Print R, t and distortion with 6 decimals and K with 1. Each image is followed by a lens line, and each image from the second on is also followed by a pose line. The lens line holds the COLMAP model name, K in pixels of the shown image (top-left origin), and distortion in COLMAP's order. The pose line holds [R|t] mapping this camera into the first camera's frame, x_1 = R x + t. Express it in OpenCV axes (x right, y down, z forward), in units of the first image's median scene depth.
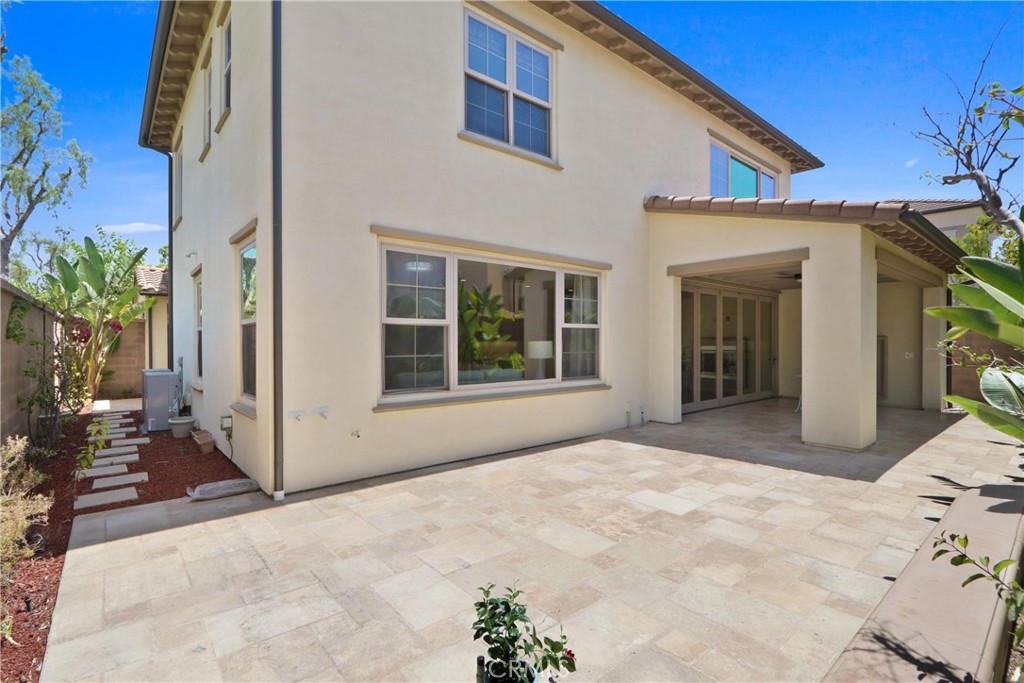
lens RADIAL K [[479.4, 0, 507.2], [0, 479.4, 346.2], [0, 0, 1]] dist [-0.011908, 0.000182]
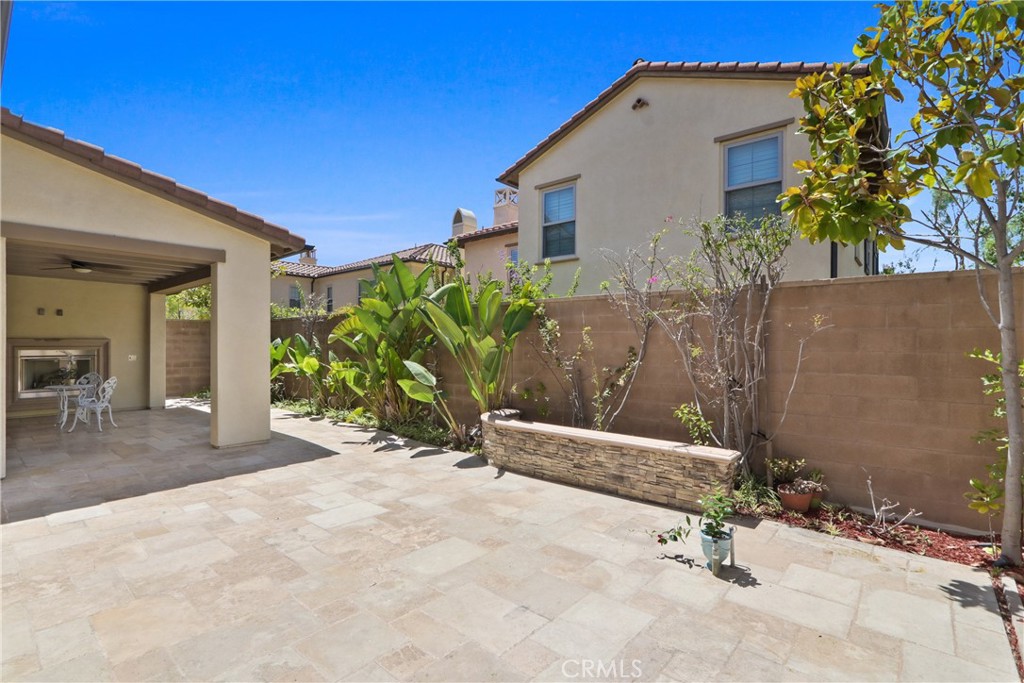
lens RADIAL K [[479.4, 0, 517.9], [0, 479.4, 344.3], [0, 0, 1]] dist [-0.011908, 0.000182]
pose [[-0.168387, 0.003014, 0.985716, -0.719326], [0.005514, 0.999983, -0.002116, -0.008377], [-0.985706, 0.005079, -0.168401, 0.893281]]
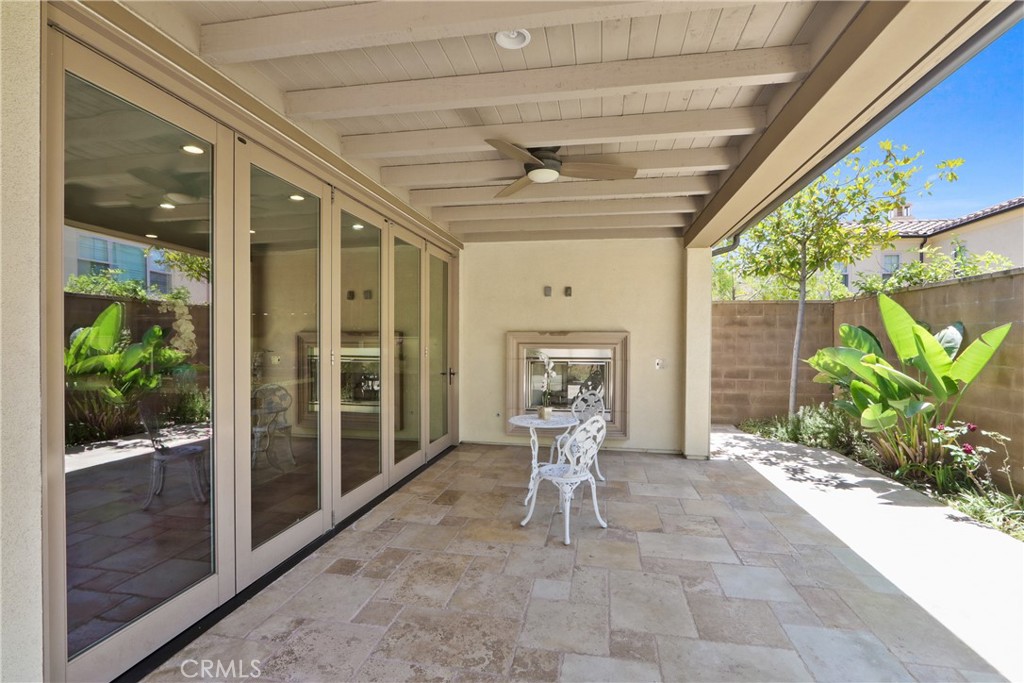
lens RADIAL K [[479.4, 0, 517.5], [0, 479.4, 346.5], [0, 0, 1]] dist [-0.011908, 0.000182]
pose [[0.763769, -0.000406, 0.645490, 0.822057], [-0.000591, 0.999999, 0.001328, -0.008182], [-0.645490, -0.001396, 0.763768, 1.642481]]
